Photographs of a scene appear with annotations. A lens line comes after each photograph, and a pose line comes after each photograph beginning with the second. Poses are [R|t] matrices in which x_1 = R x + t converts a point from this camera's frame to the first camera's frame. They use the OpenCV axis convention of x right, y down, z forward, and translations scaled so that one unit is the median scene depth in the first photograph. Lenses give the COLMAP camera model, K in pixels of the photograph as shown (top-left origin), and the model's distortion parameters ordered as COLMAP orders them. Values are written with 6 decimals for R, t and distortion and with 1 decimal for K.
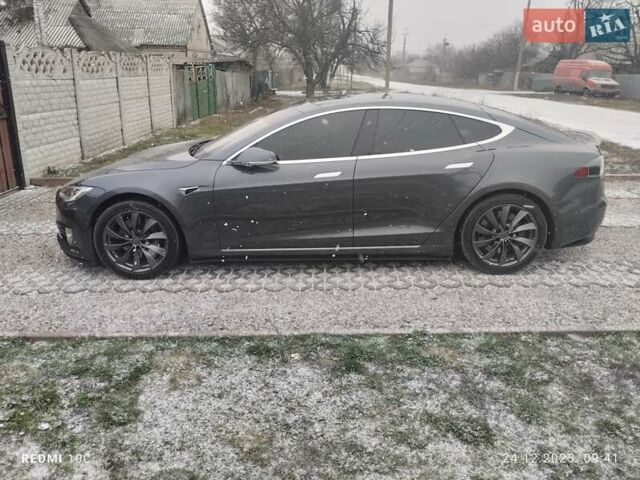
lens RADIAL K [[567.9, 0, 320.0], [0, 567.9, 240.0], [0, 0, 1]] dist [0.032644, -0.016025]
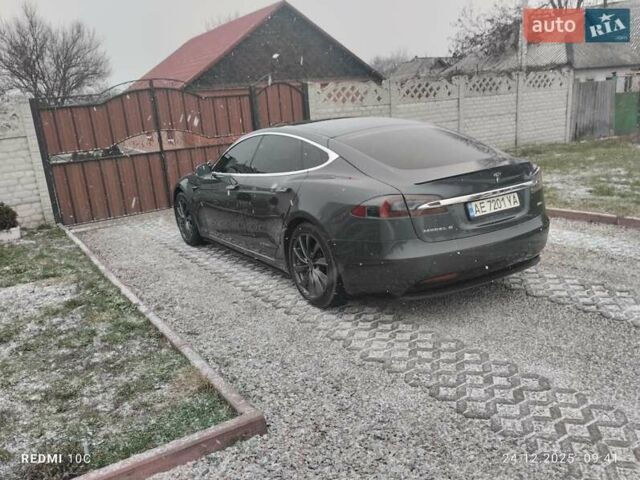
lens RADIAL K [[567.9, 0, 320.0], [0, 567.9, 240.0], [0, 0, 1]] dist [0.032644, -0.016025]
pose [[0.499620, 0.165860, -0.850218, 1.140981], [-0.179973, 0.979956, 0.085410, -0.135503], [0.847343, 0.110344, 0.519456, 0.503943]]
